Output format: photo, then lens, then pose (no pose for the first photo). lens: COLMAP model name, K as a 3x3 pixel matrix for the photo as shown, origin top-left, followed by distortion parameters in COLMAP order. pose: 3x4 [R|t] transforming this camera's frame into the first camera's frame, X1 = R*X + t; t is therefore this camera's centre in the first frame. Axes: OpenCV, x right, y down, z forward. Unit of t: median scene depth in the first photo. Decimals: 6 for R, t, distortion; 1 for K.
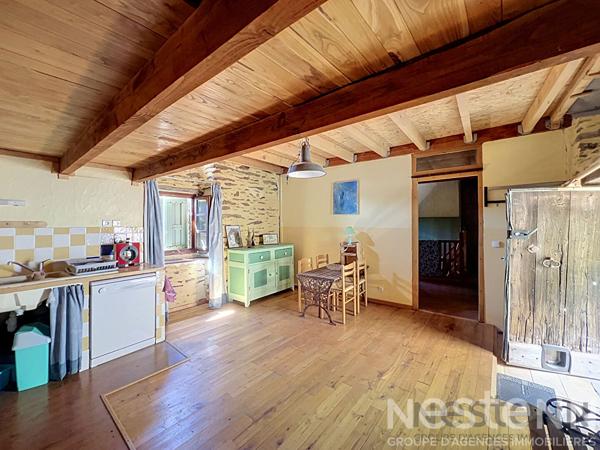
lens RADIAL K [[243.5, 0, 300.9], [0, 243.5, 222.4], [0, 0, 1]] dist [0.004005, 0.000062]
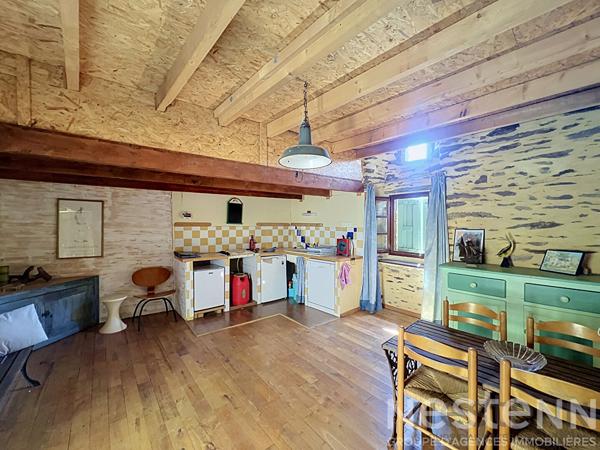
lens RADIAL K [[243.5, 0, 301.6], [0, 243.5, 227.1], [0, 0, 1]] dist [0.004005, 0.000062]
pose [[-0.187111, 0.015114, -0.982222, 0.454811], [-0.000792, 0.999879, 0.015536, -0.002515], [0.982338, 0.003684, -0.187077, 0.664589]]
